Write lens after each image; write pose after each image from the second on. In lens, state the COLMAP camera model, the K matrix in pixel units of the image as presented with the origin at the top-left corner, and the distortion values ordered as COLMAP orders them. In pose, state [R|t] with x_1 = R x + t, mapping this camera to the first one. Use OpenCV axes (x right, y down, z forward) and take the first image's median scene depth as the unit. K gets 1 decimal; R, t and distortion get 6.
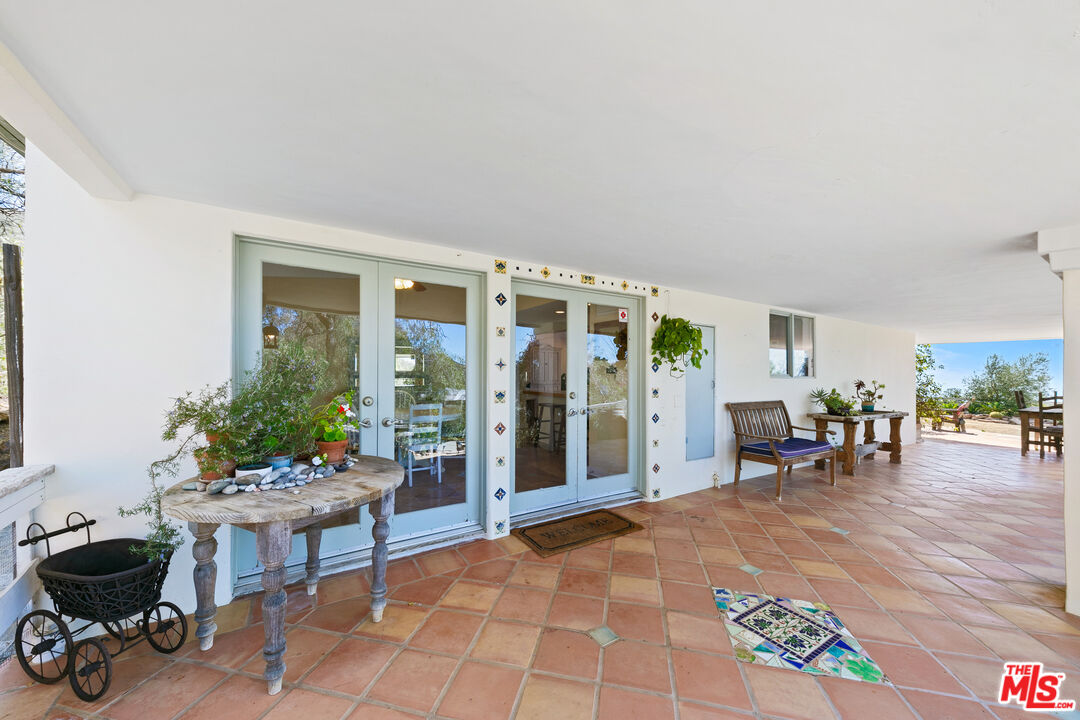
lens RADIAL K [[435.7, 0, 540.0], [0, 435.7, 360.0], [0, 0, 1]] dist [-0.000842, -0.000094]
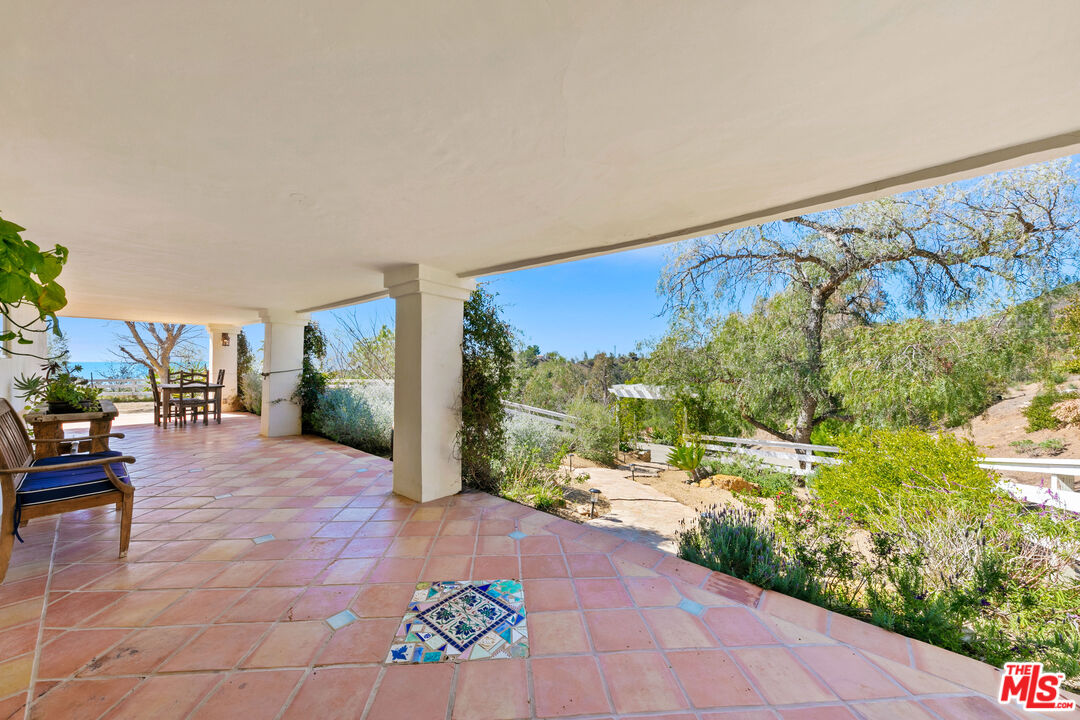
lens RADIAL K [[435.7, 0, 540.0], [0, 435.7, 360.0], [0, 0, 1]] dist [-0.000842, -0.000094]
pose [[-0.364662, -0.021933, 0.930881, -0.322006], [-0.012146, 0.999750, 0.018798, 0.056054], [-0.931061, -0.004452, -0.364837, 1.138652]]
